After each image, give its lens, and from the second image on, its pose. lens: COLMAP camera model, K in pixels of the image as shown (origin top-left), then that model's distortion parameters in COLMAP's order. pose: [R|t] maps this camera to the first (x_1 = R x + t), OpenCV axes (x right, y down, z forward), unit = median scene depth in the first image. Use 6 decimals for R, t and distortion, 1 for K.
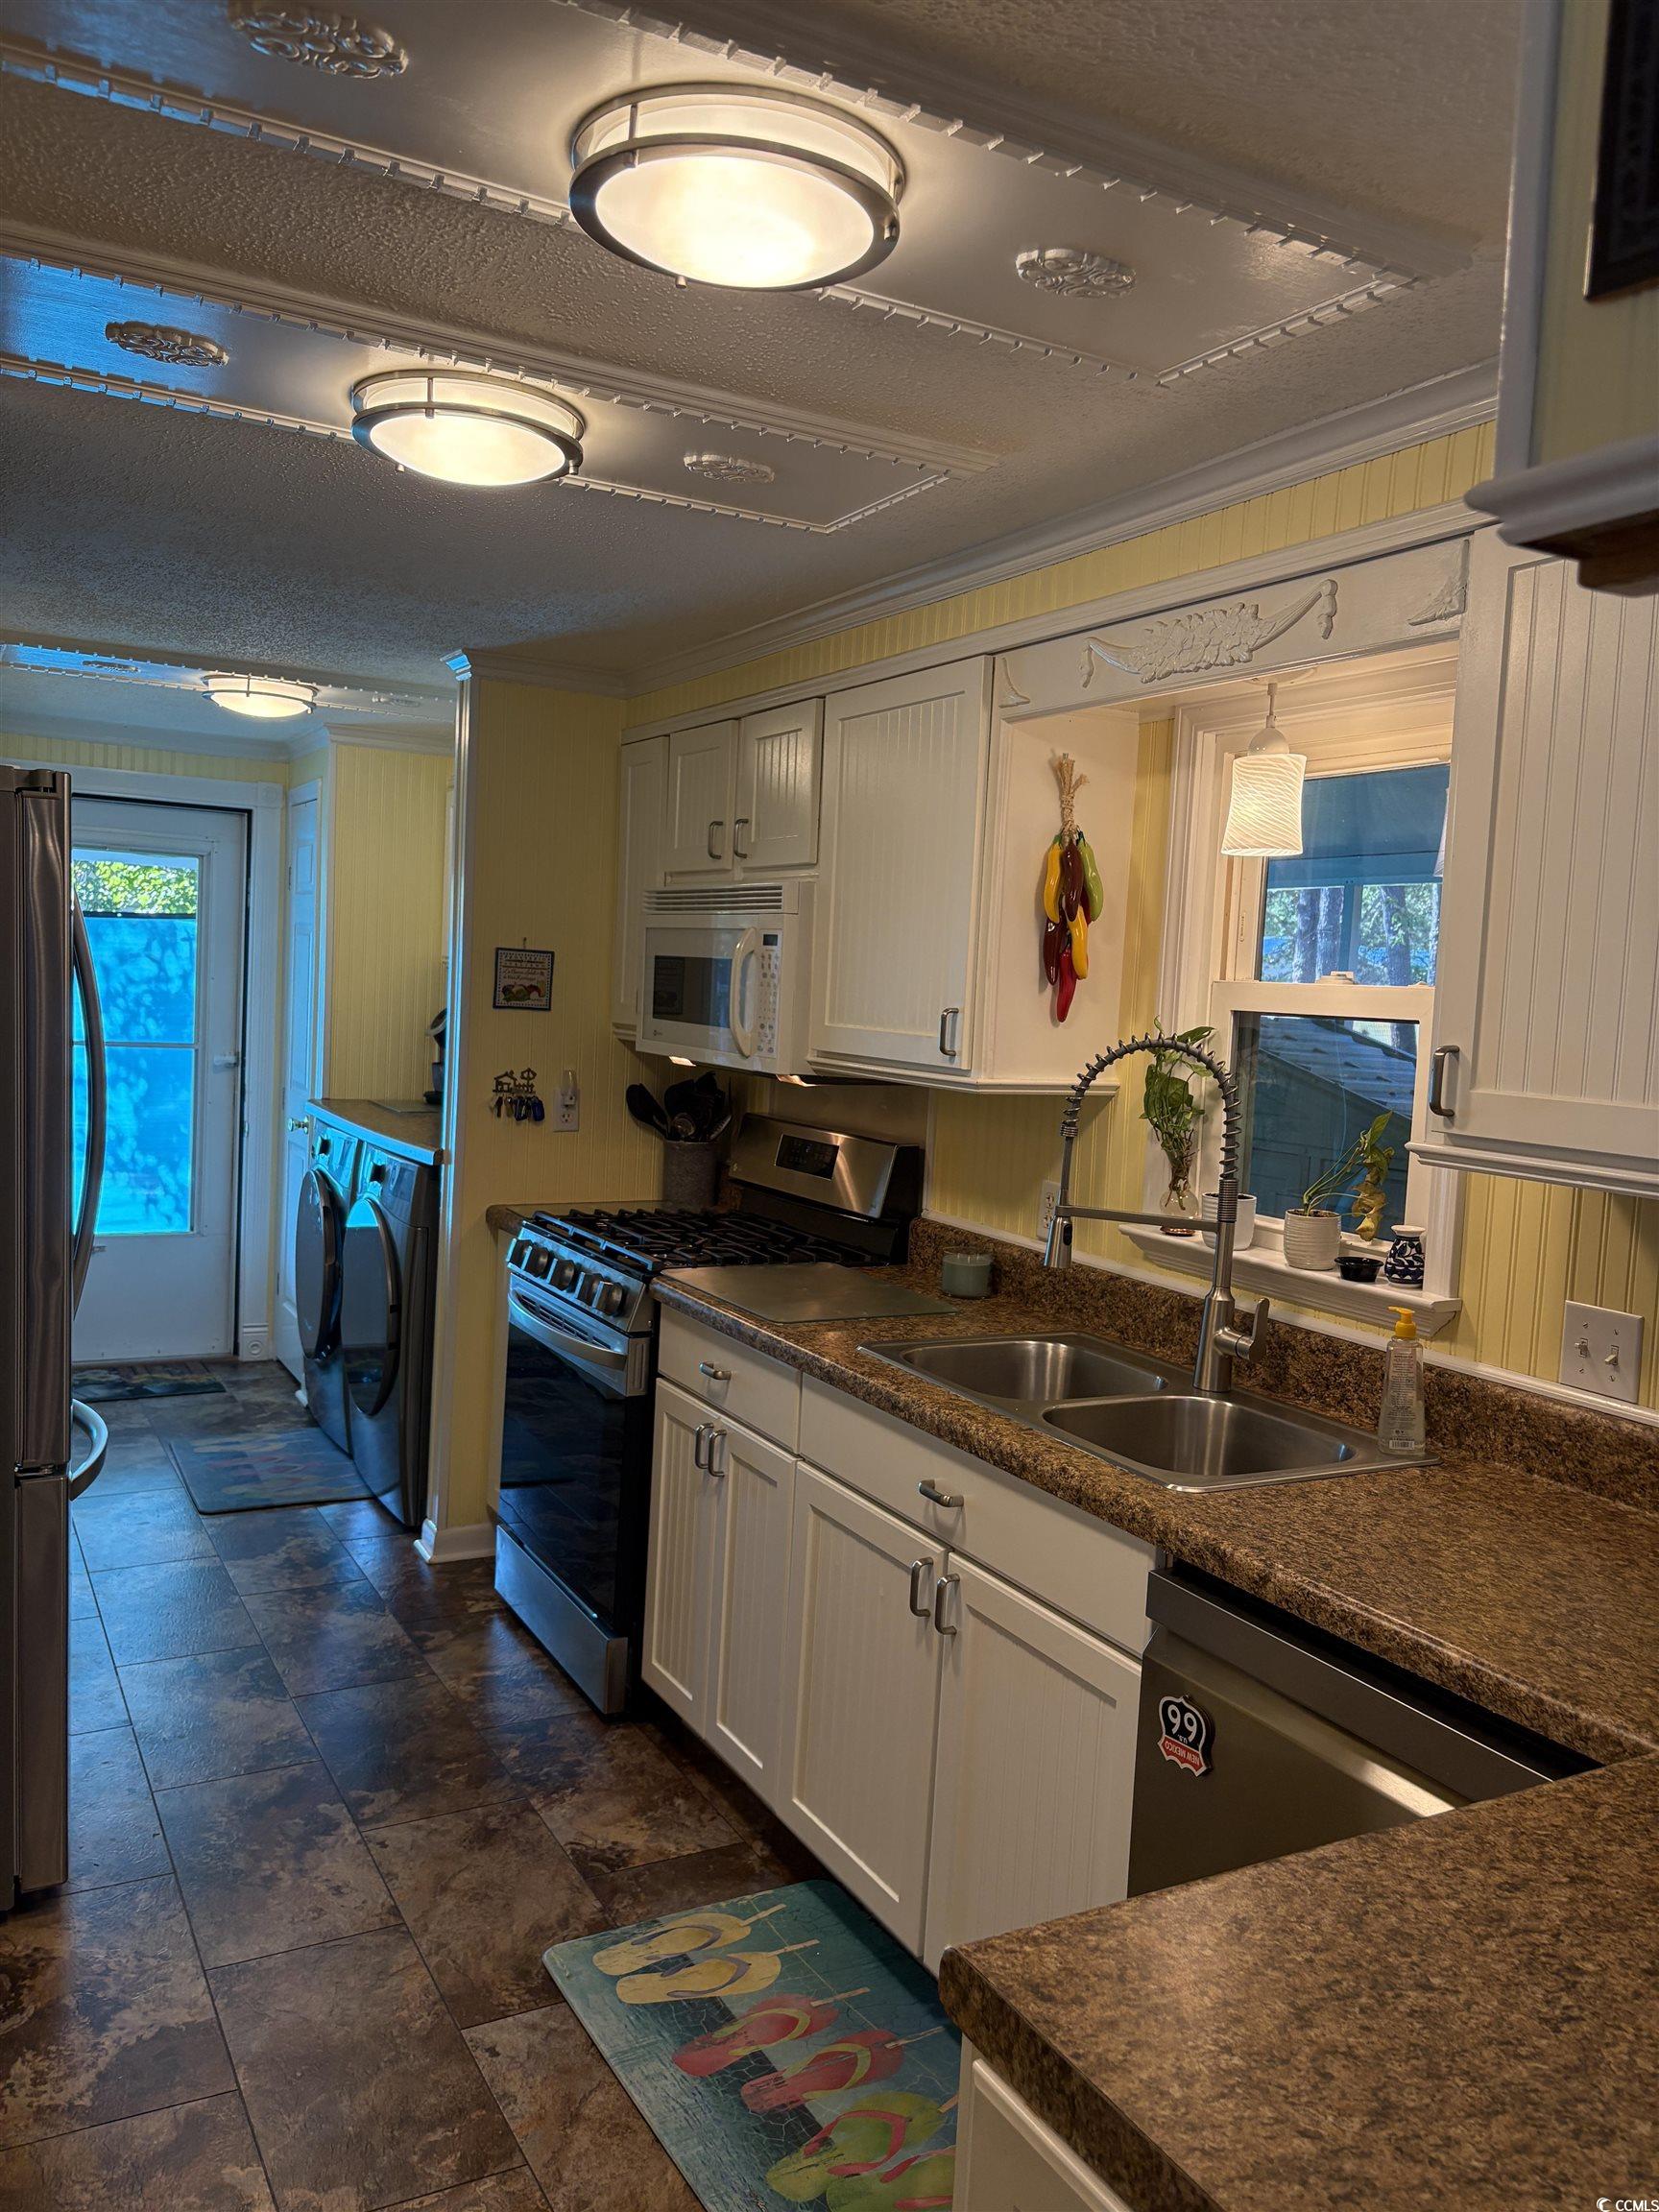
lens RADIAL K [[1640.9, 0, 763.9], [0, 1640.9, 1154.8], [0, 0, 1]] dist [0.171298, -0.327427]
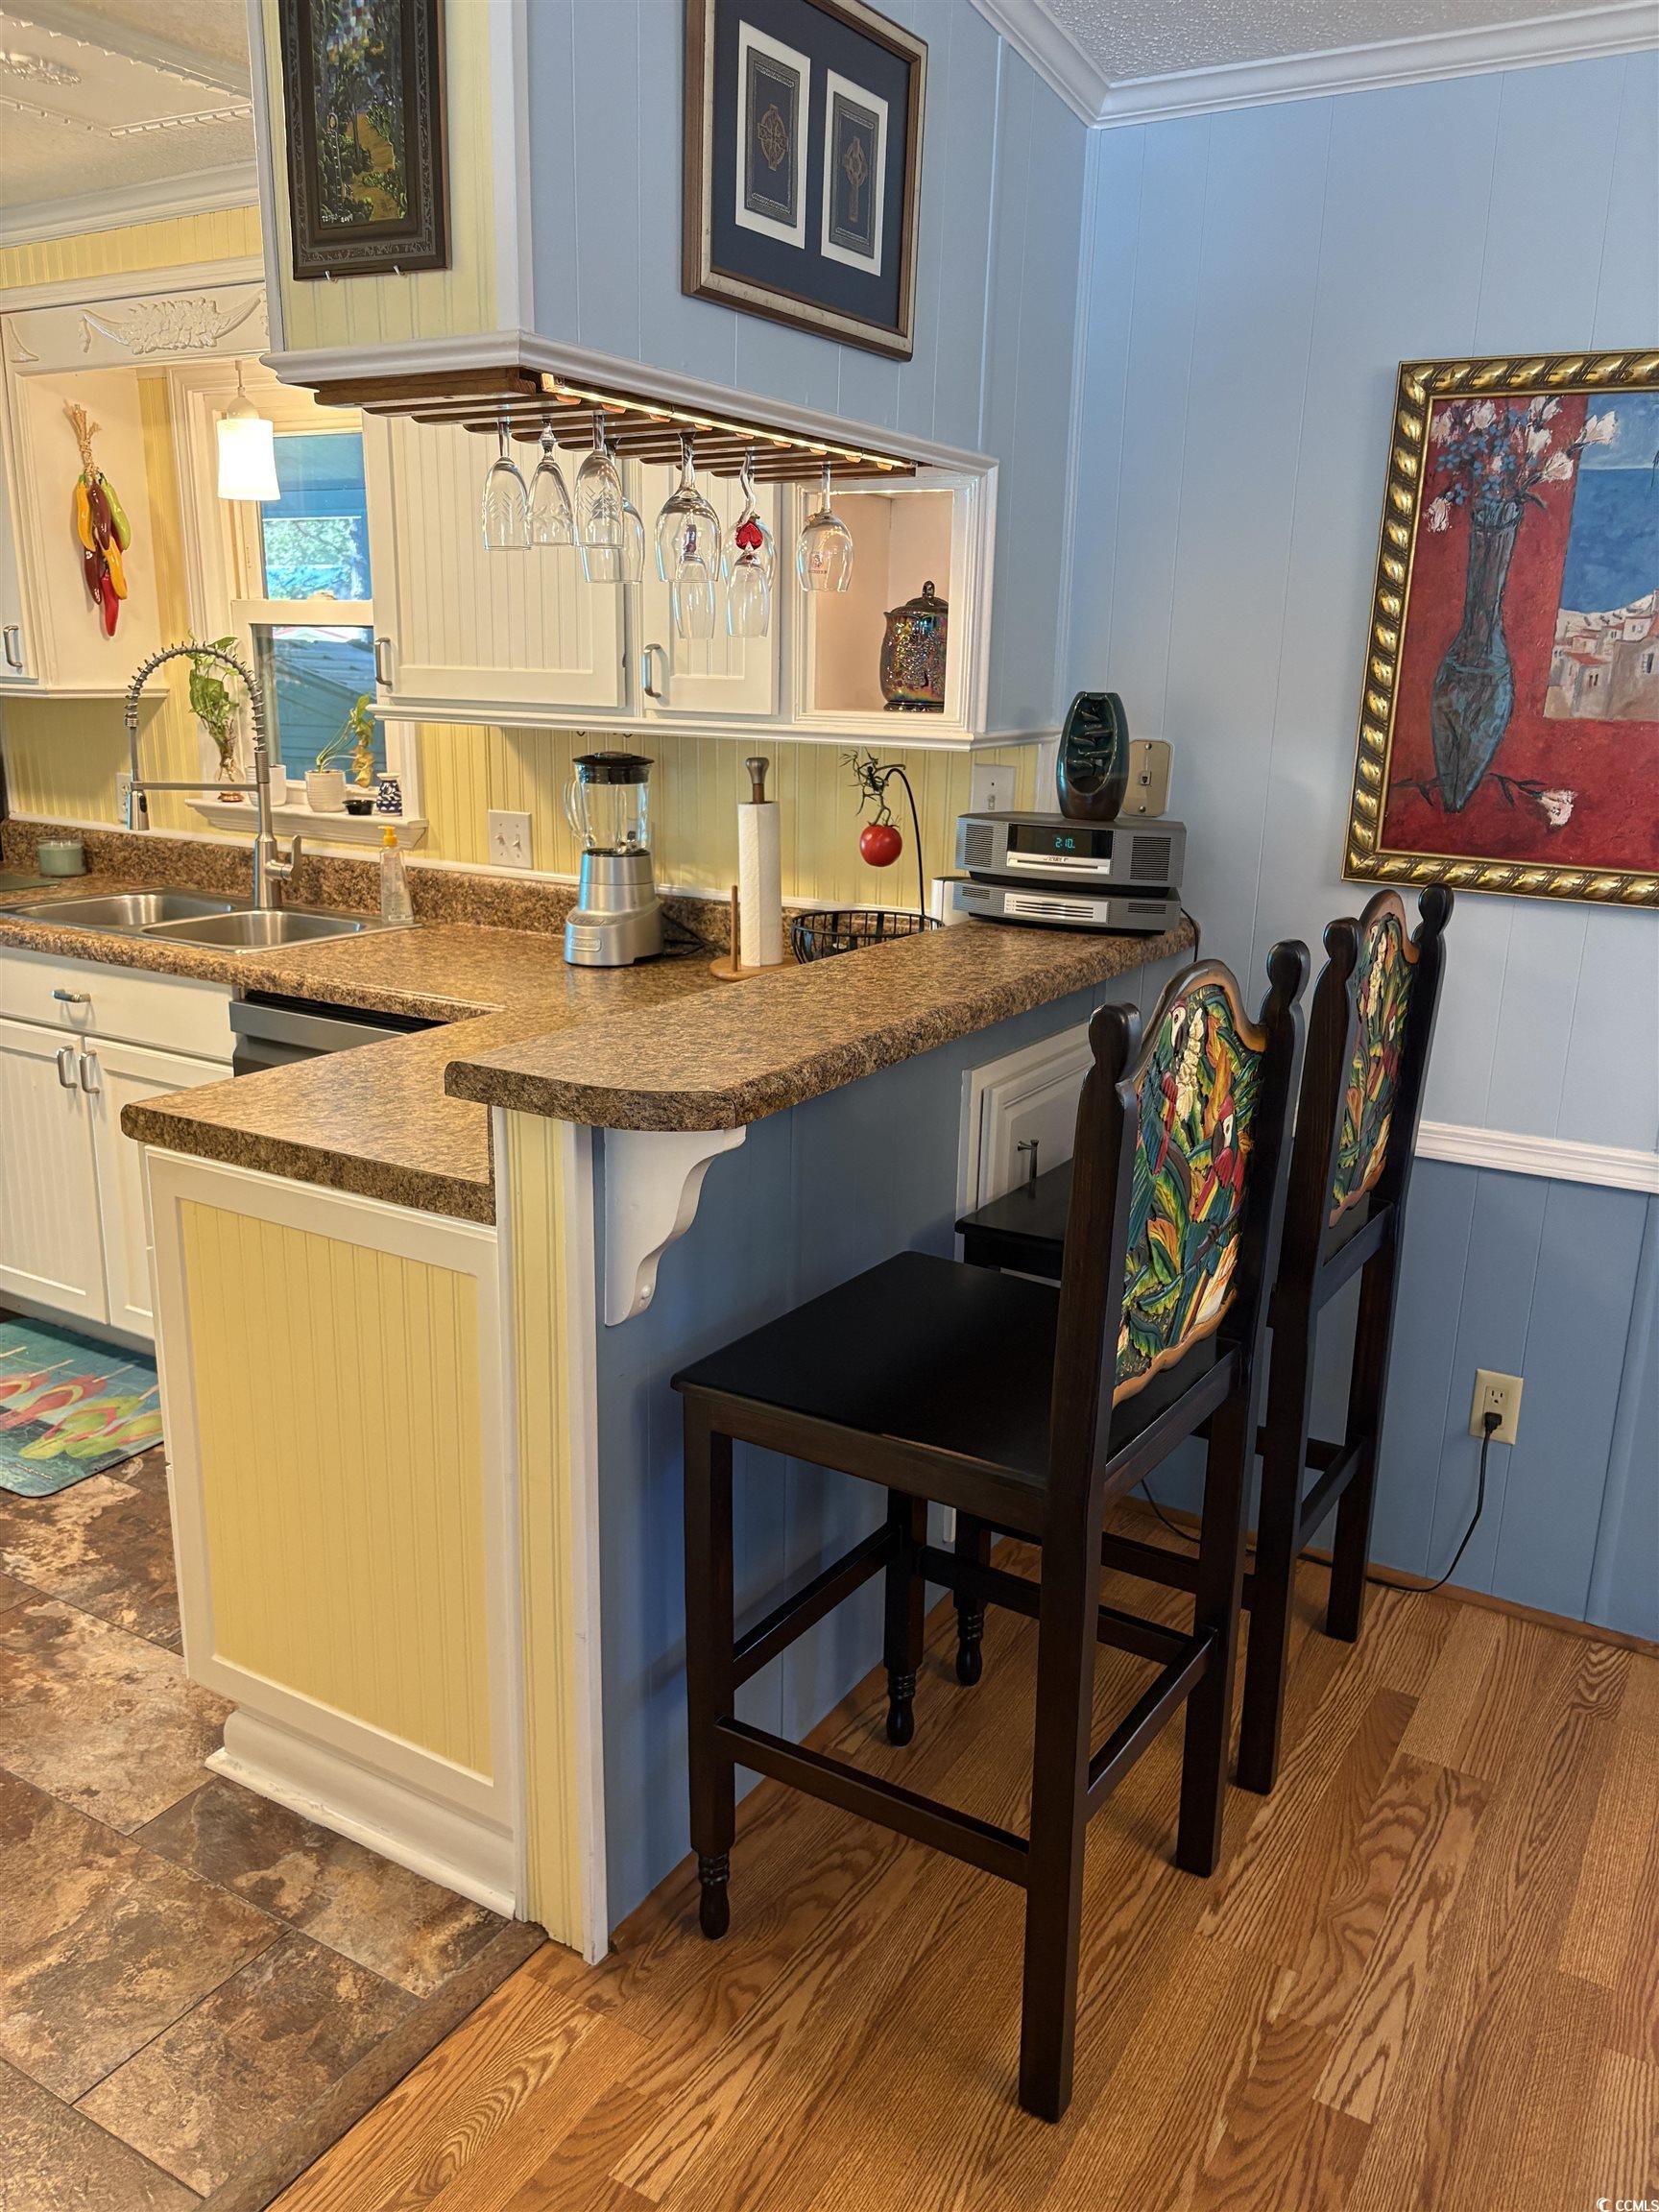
lens RADIAL K [[1711.6, 0, 829.5], [0, 1711.6, 1106.0], [0, 0, 1]] dist [0.009521, -0.028850]
pose [[0.844760, -0.169356, 0.507640, -0.082799], [0.079263, 0.977737, 0.194286, 0.063564], [-0.529242, -0.123888, 0.839378, -0.441504]]
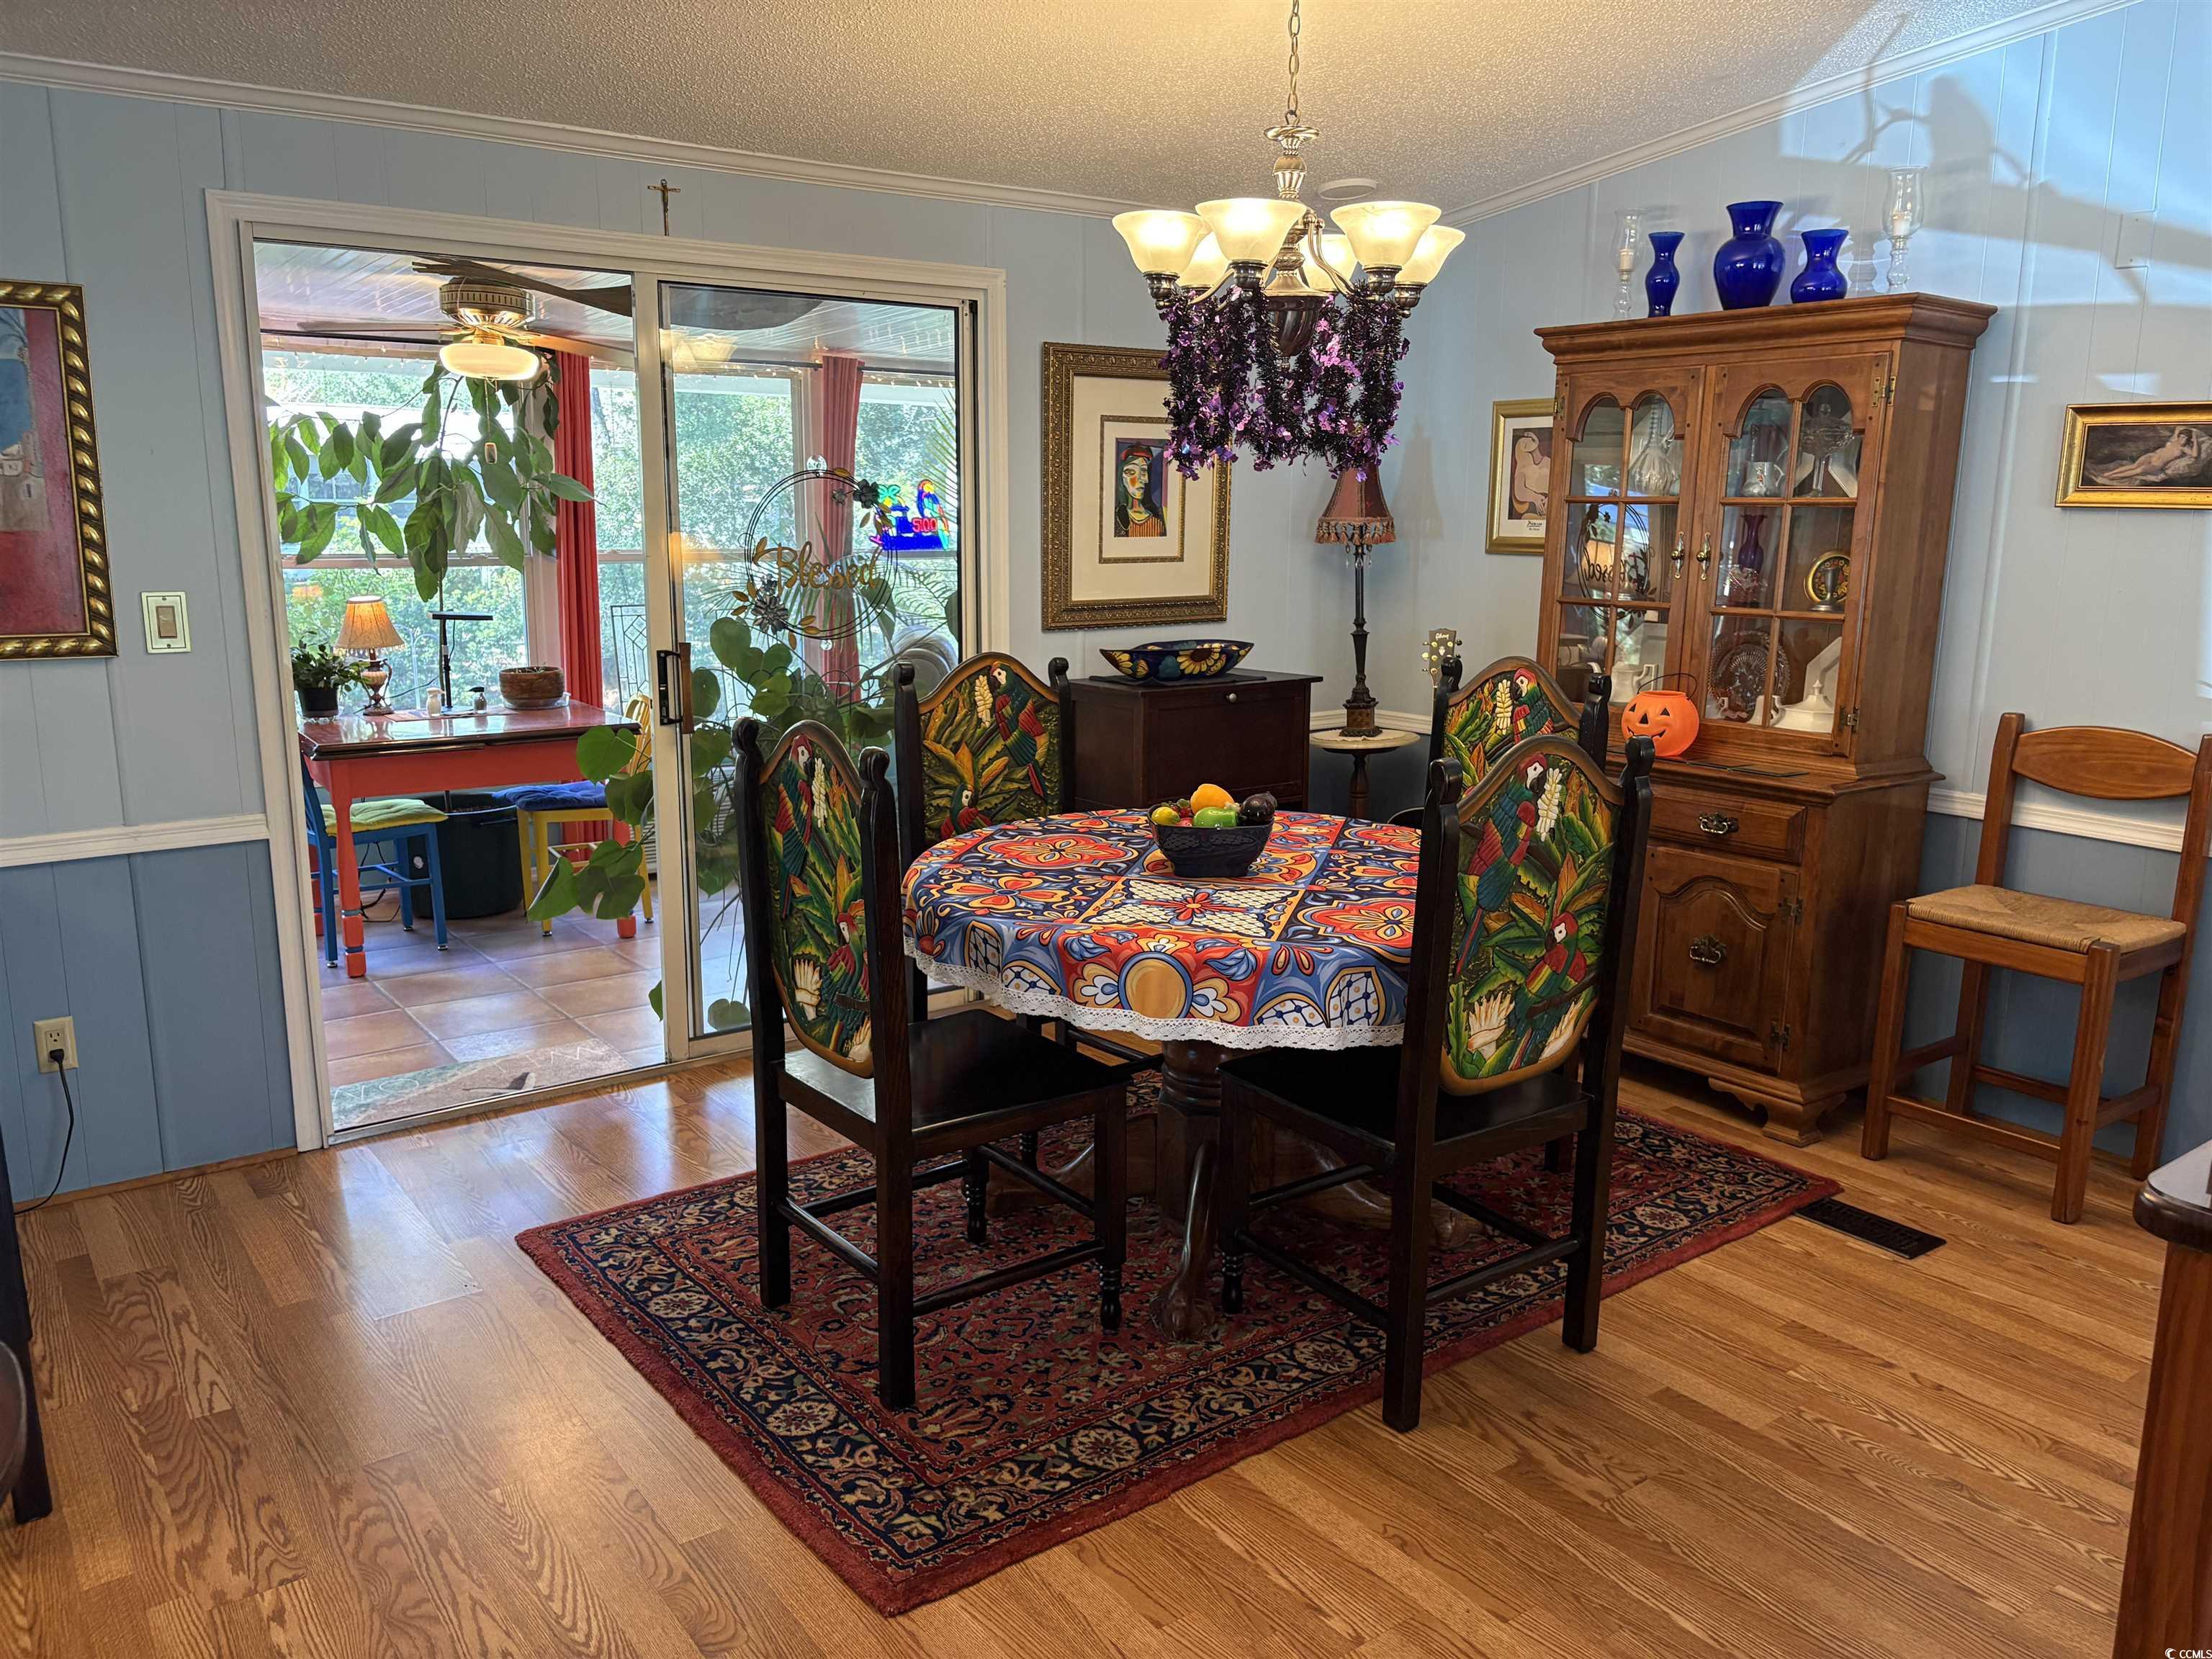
lens RADIAL K [[1640.9, 0, 1106.0], [0, 1640.9, 829.5], [0, 0, 1]] dist [0.171298, -0.327427]
pose [[-0.156912, -0.245005, 0.956740, -0.572074], [0.091202, 0.961006, 0.261055, 0.039678], [-0.983393, 0.128219, -0.128448, -0.481997]]
